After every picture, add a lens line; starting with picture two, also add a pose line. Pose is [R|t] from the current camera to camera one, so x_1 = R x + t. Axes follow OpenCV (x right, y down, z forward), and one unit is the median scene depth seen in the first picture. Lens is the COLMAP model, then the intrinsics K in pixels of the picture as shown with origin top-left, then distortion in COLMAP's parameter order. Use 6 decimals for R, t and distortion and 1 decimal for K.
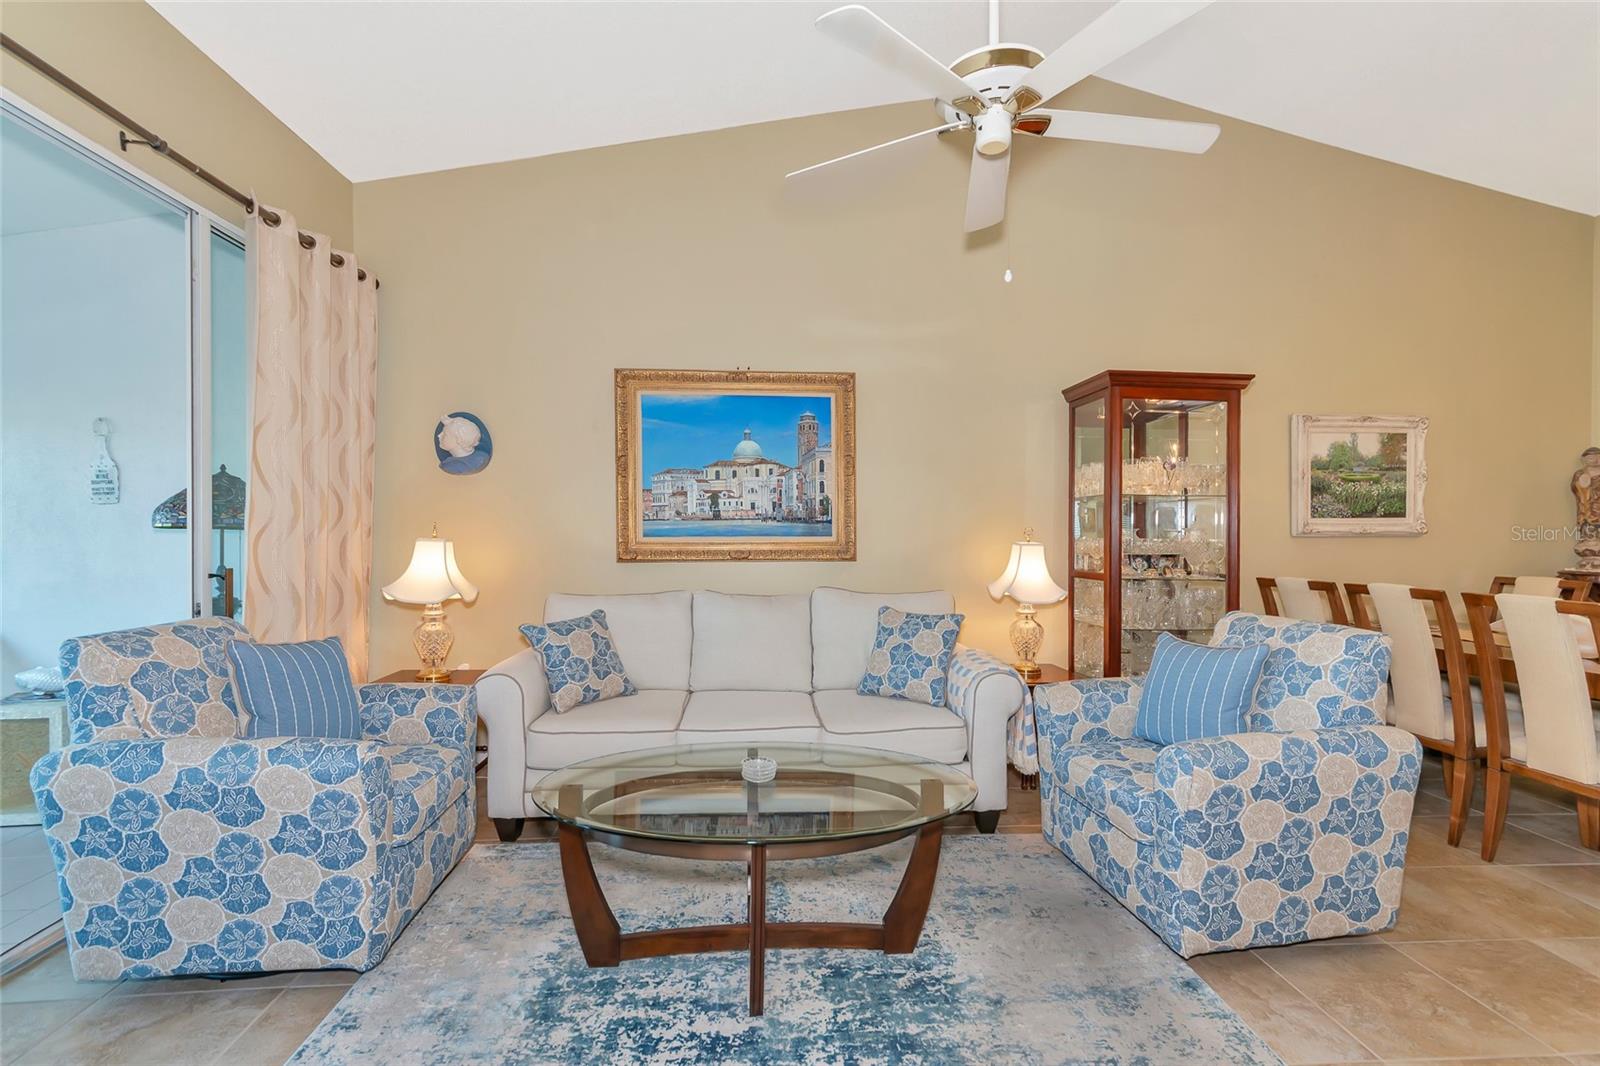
lens RADIAL K [[718.9, 0, 800.0], [0, 718.9, 533.0], [0, 0, 1]] dist [-0.022305, 0.014386]
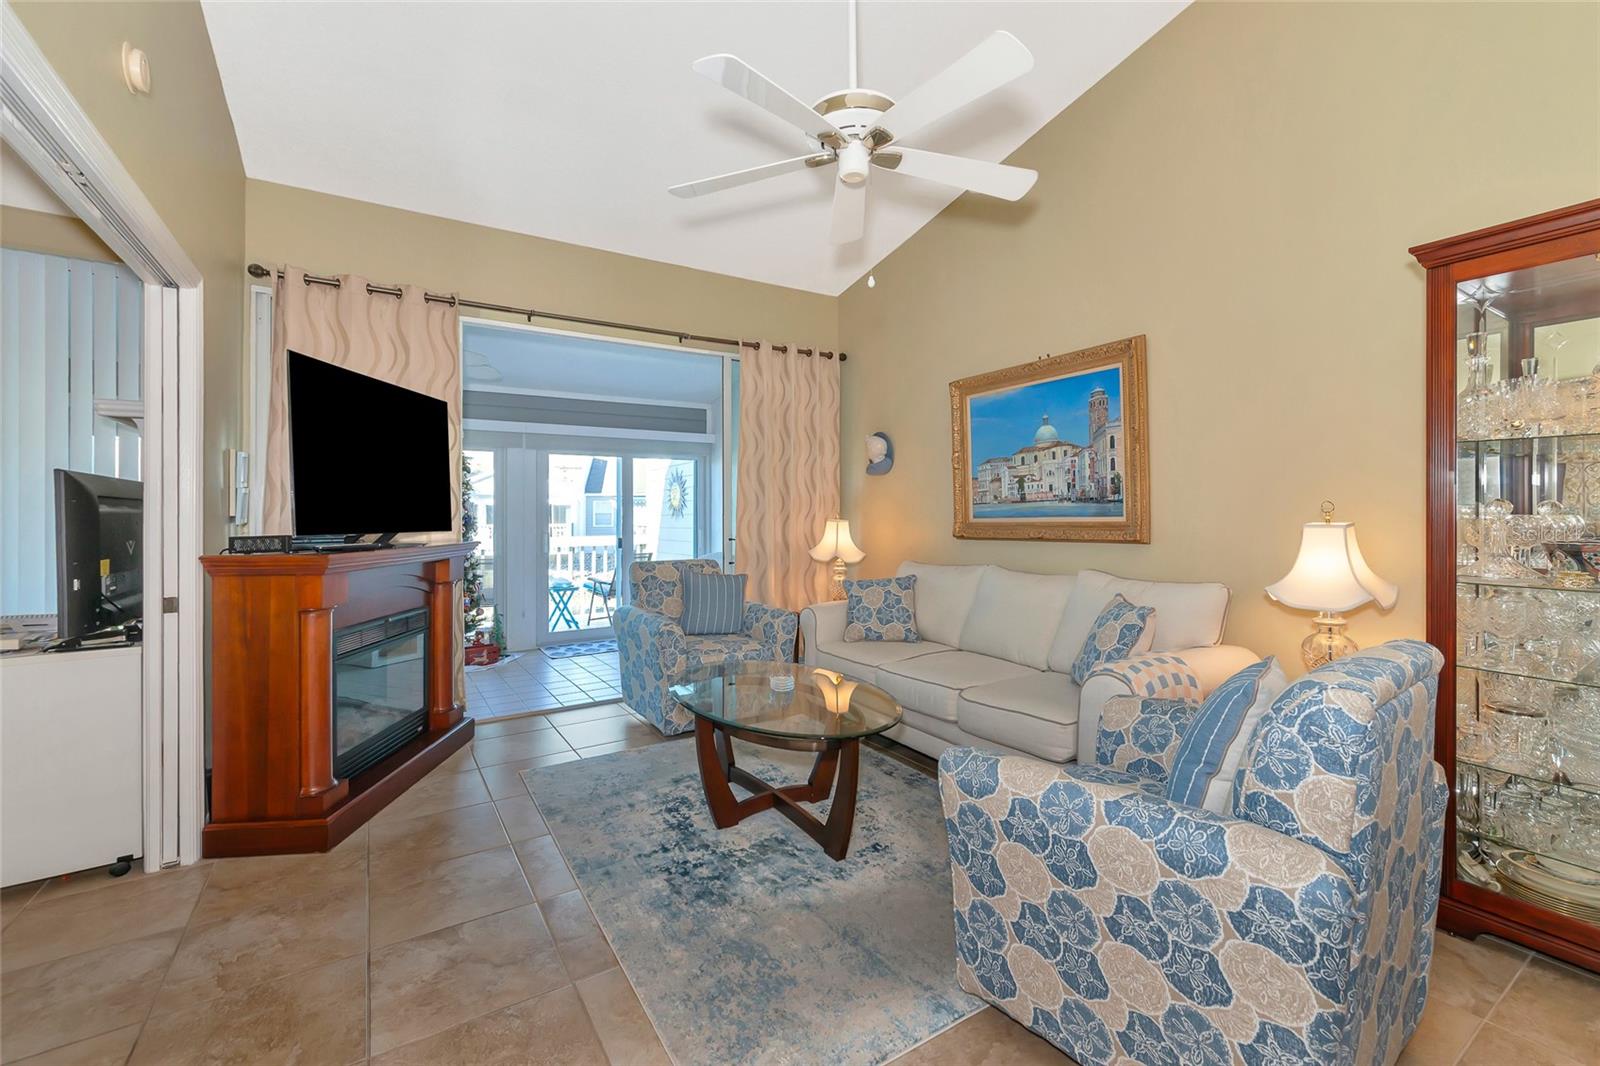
lens RADIAL K [[676.7, 0, 807.5], [0, 676.7, 516.4], [0, 0, 1]] dist [0.001447, -0.000120]
pose [[0.476312, -0.006409, -0.879253, 0.624466], [0.005416, 0.999976, -0.004356, 0.005973], [0.879260, -0.002687, 0.476335, 0.226576]]
